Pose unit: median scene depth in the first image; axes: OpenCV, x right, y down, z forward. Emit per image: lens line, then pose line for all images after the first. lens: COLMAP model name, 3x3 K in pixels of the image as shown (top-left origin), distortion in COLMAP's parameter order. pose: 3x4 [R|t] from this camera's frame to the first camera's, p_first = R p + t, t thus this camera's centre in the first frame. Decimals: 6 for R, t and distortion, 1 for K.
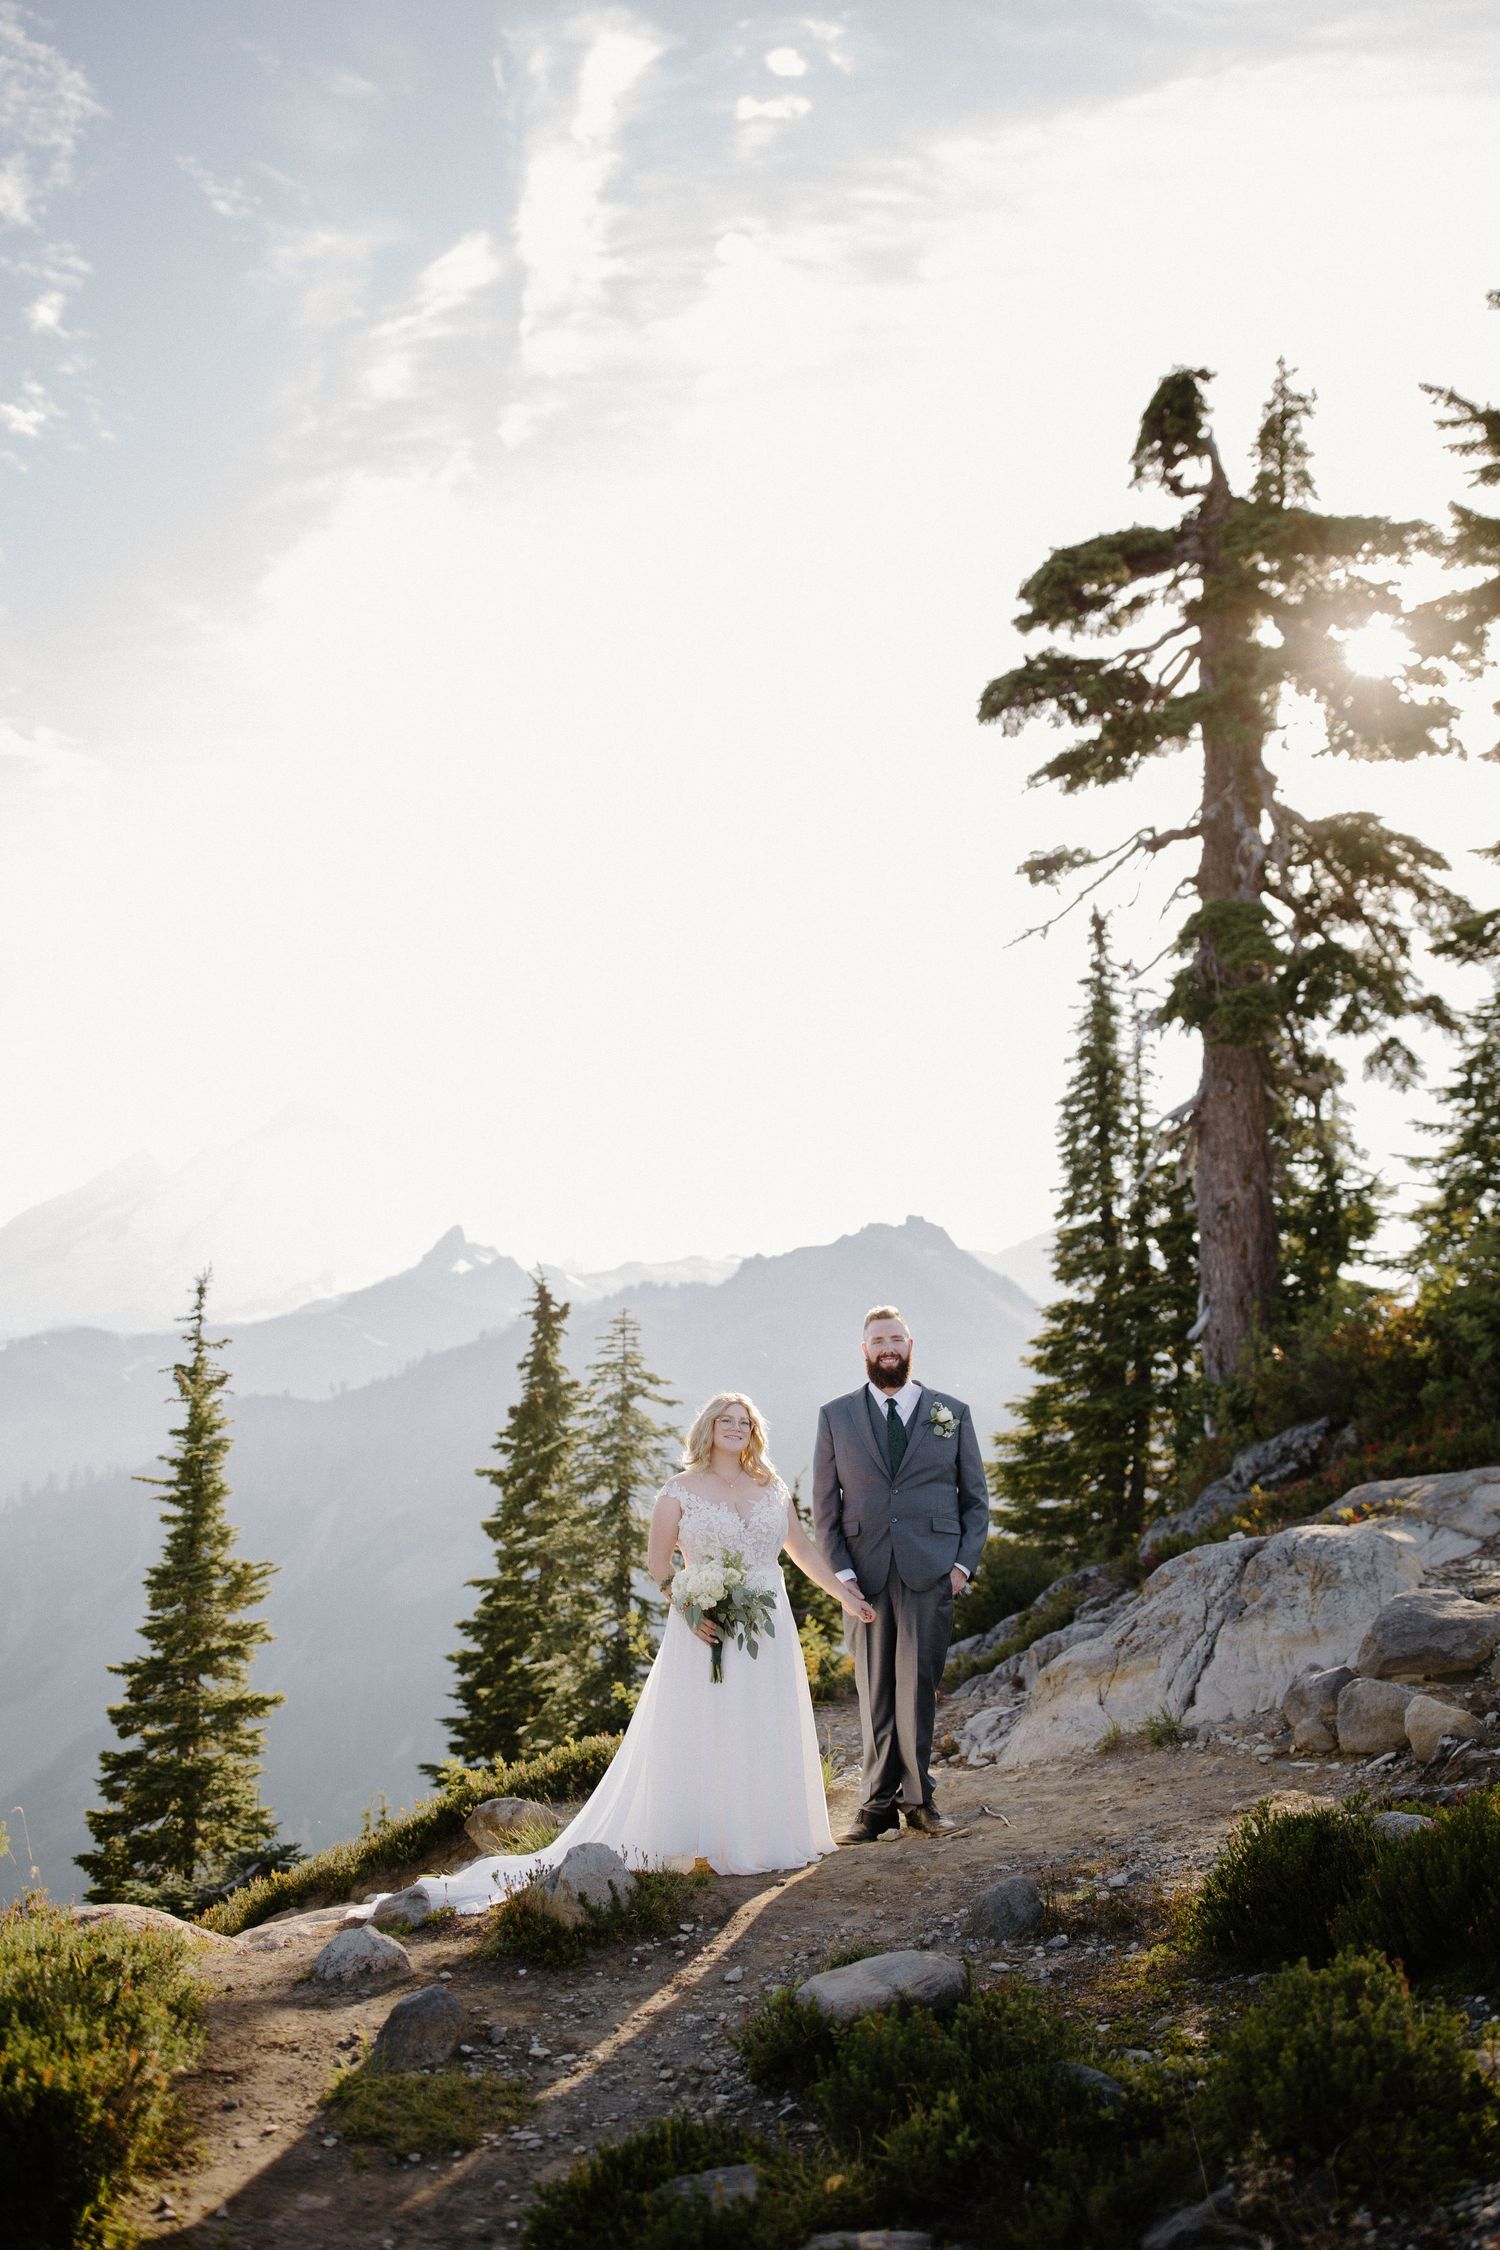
lens RADIAL K [[1996.9, 0, 801.7], [0, 1996.9, 1177.6], [0, 0, 1]] dist [-0.039884, 0.010745]
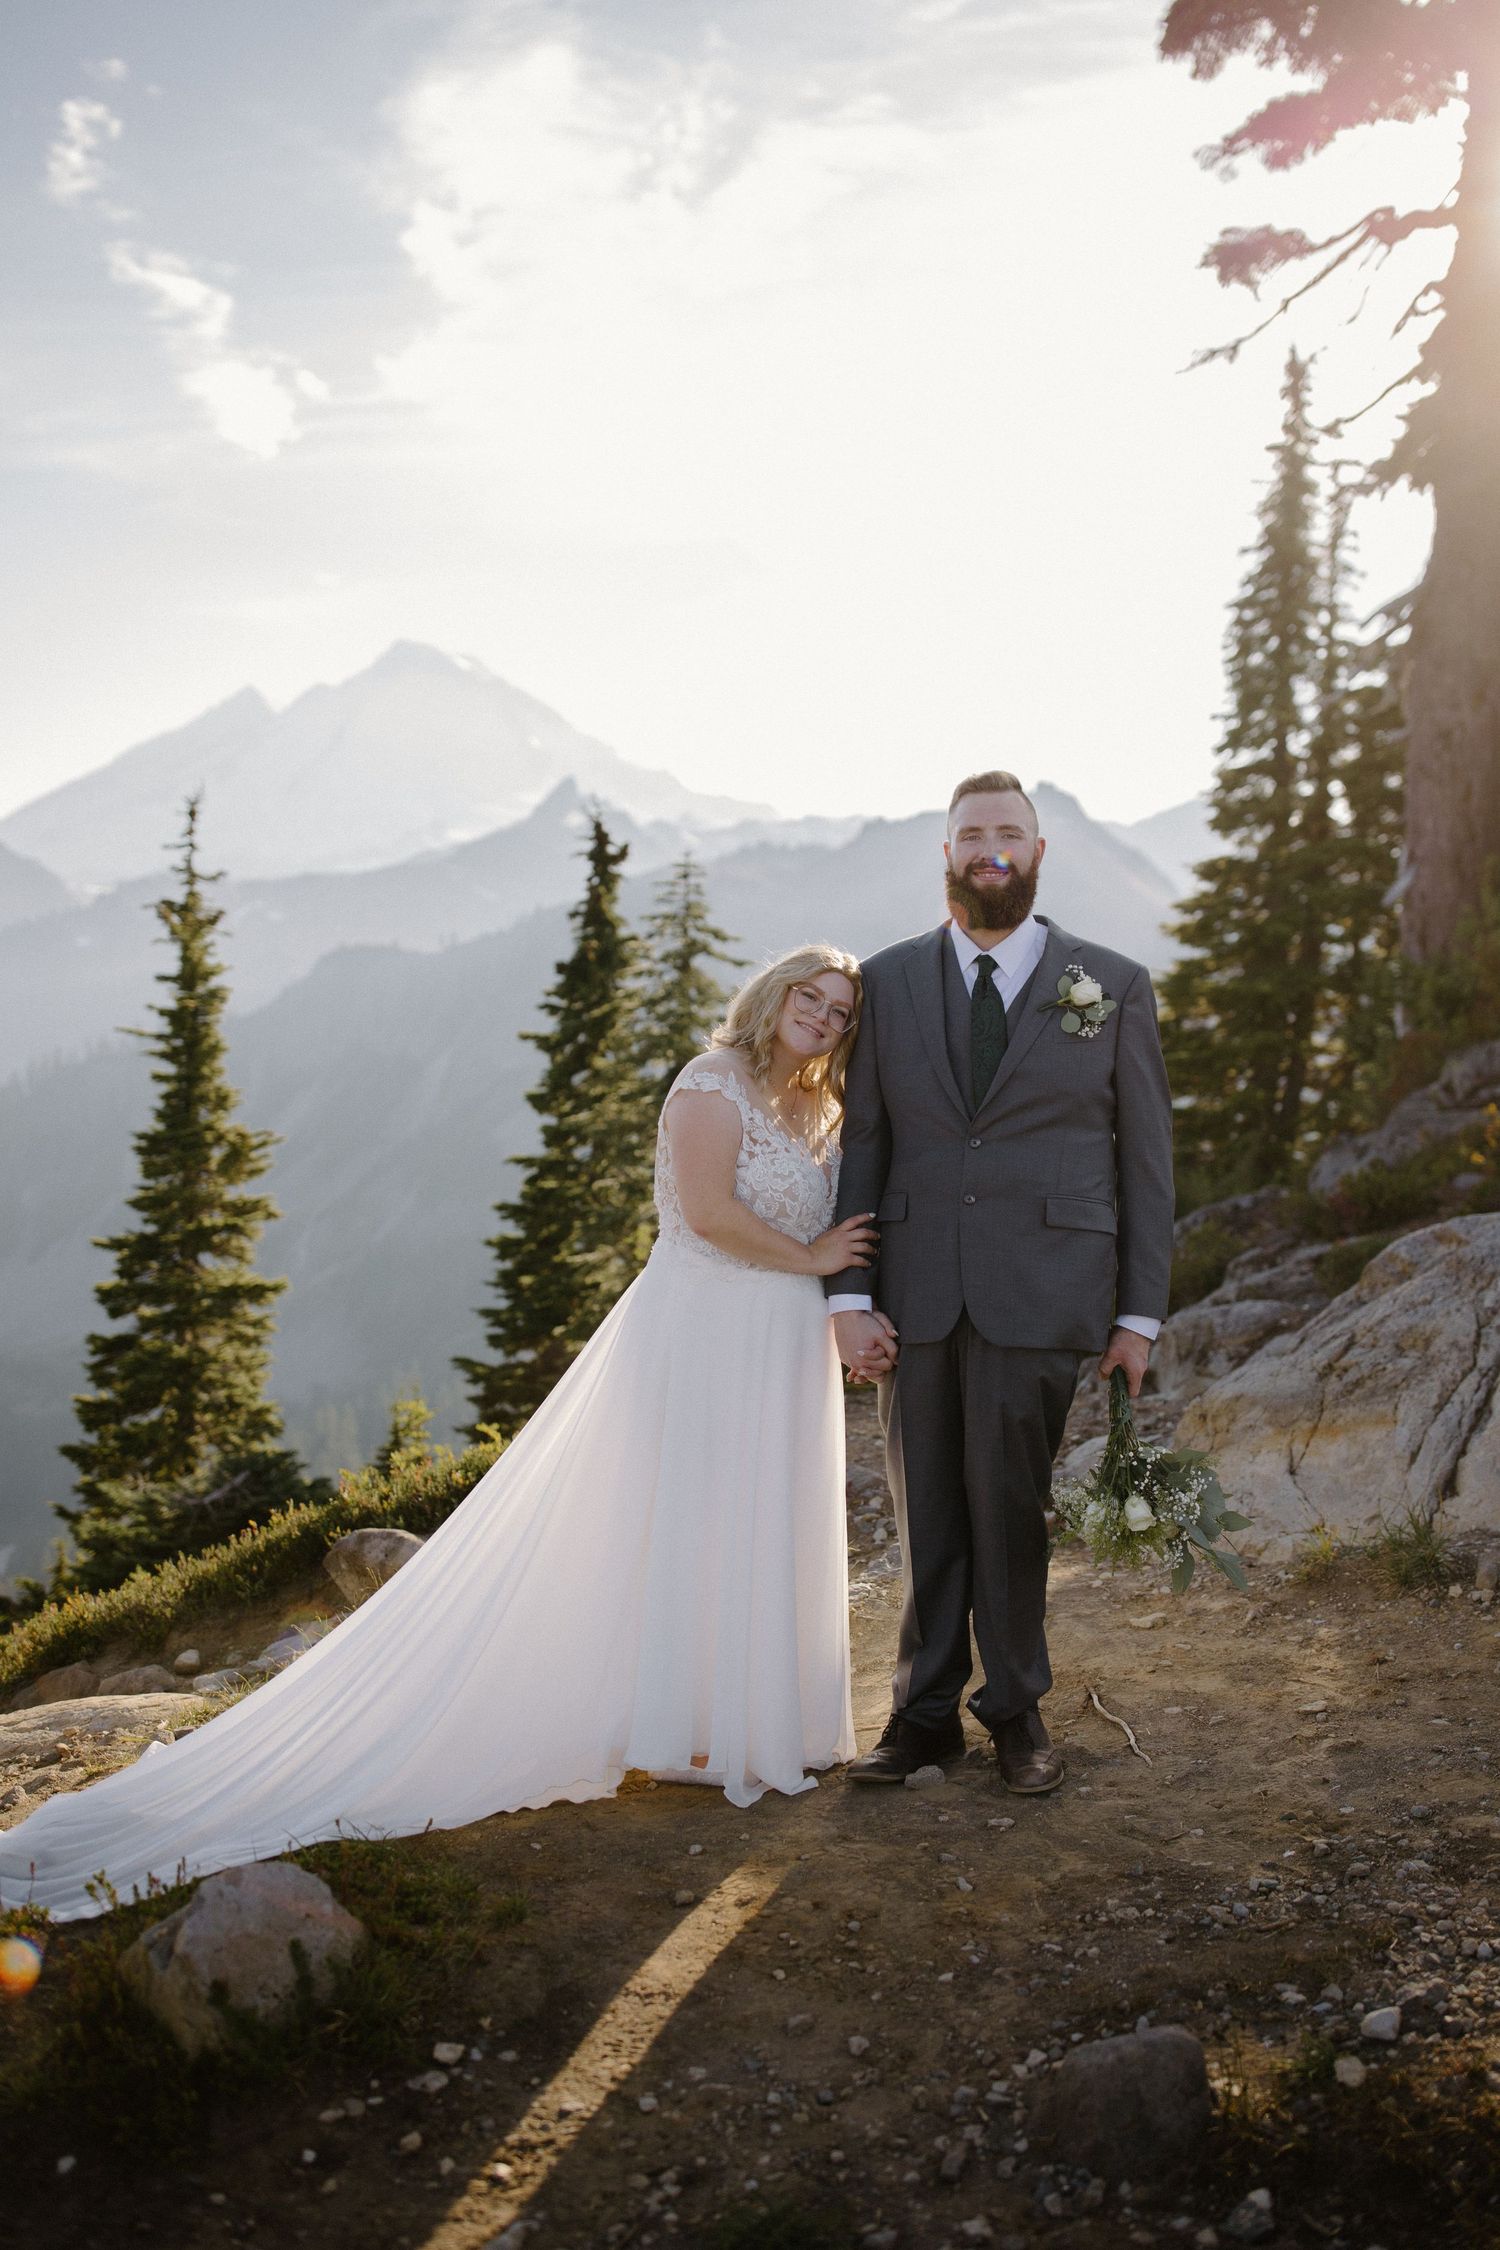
lens RADIAL K [[2137.3, 0, 761.3], [0, 2137.3, 1132.5], [0, 0, 1]] dist [-0.016732, 0.000000]
pose [[0.996874, 0.041911, -0.066977, 0.011031], [-0.028580, 0.981590, 0.188852, 0.017103], [0.073659, -0.186347, 0.979719, 0.146037]]
